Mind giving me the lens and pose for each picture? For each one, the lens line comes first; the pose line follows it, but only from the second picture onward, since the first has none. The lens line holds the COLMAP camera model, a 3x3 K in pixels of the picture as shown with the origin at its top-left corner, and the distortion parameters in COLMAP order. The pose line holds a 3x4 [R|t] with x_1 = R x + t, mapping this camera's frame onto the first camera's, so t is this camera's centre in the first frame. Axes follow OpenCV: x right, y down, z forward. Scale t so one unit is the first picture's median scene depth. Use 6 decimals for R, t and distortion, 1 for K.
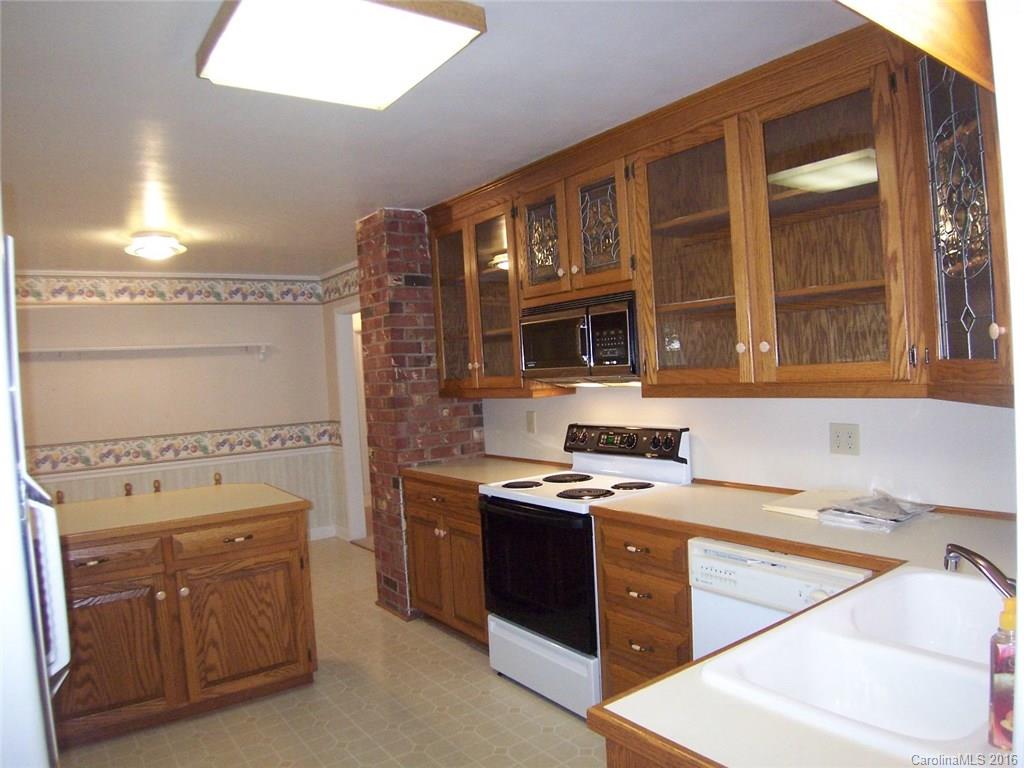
lens RADIAL K [[711.7, 0, 517.5], [0, 711.7, 384.8], [0, 0, 1]] dist [-0.091296, 0.004005]
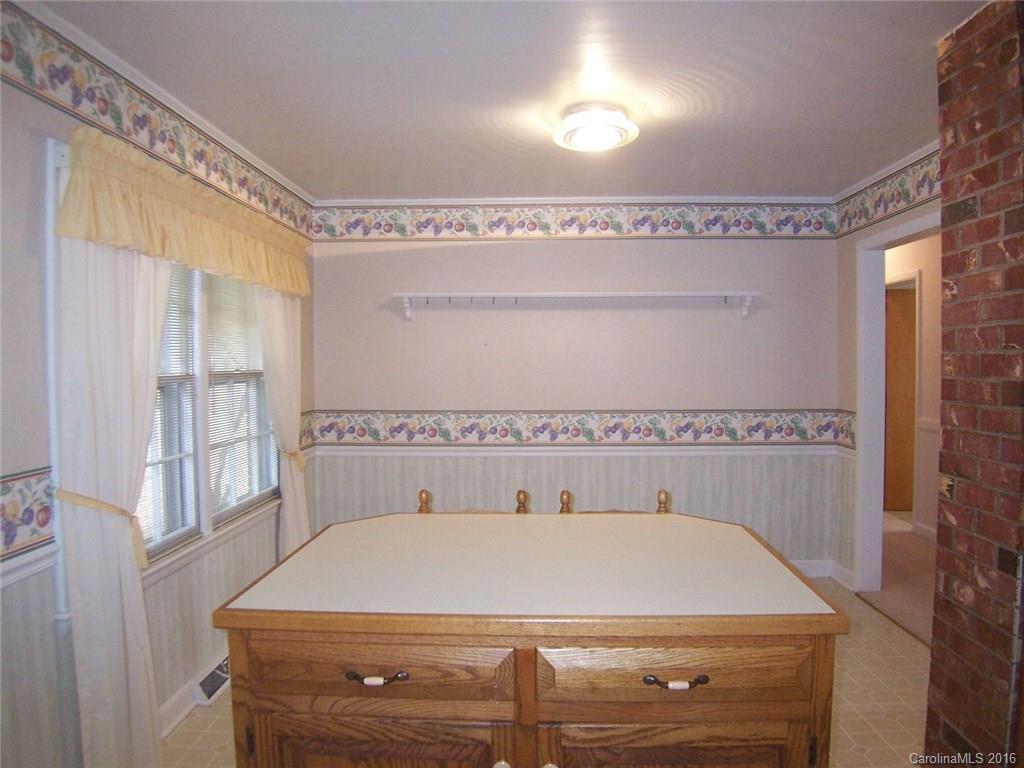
lens RADIAL K [[711.7, 0, 517.5], [0, 711.7, 384.8], [0, 0, 1]] dist [-0.091296, 0.004005]
pose [[0.794758, 0.069880, -0.602890, -0.158133], [-0.049118, 0.997497, 0.050869, 0.012069], [0.604936, -0.010816, 0.796201, 0.411461]]
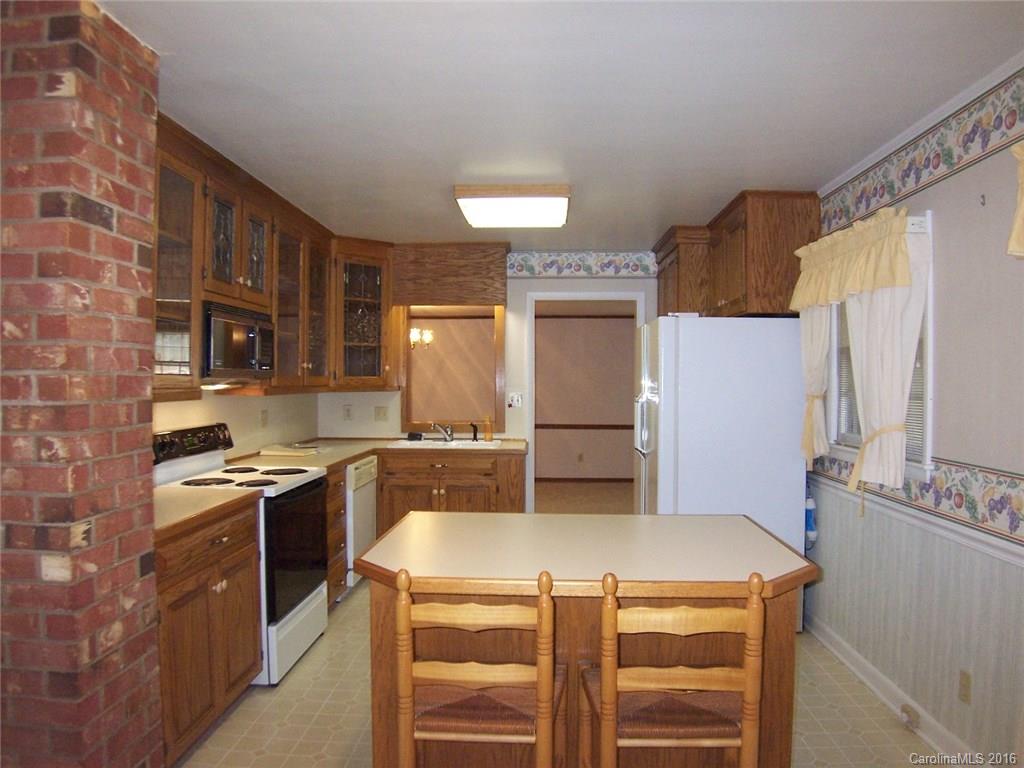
lens RADIAL K [[711.7, 0, 517.5], [0, 711.7, 384.8], [0, 0, 1]] dist [-0.091296, 0.004005]
pose [[-0.787642, 0.047888, 0.614270, -0.666631], [0.052936, 0.998548, -0.009970, 0.023916], [-0.613856, 0.024664, -0.789033, 1.156033]]
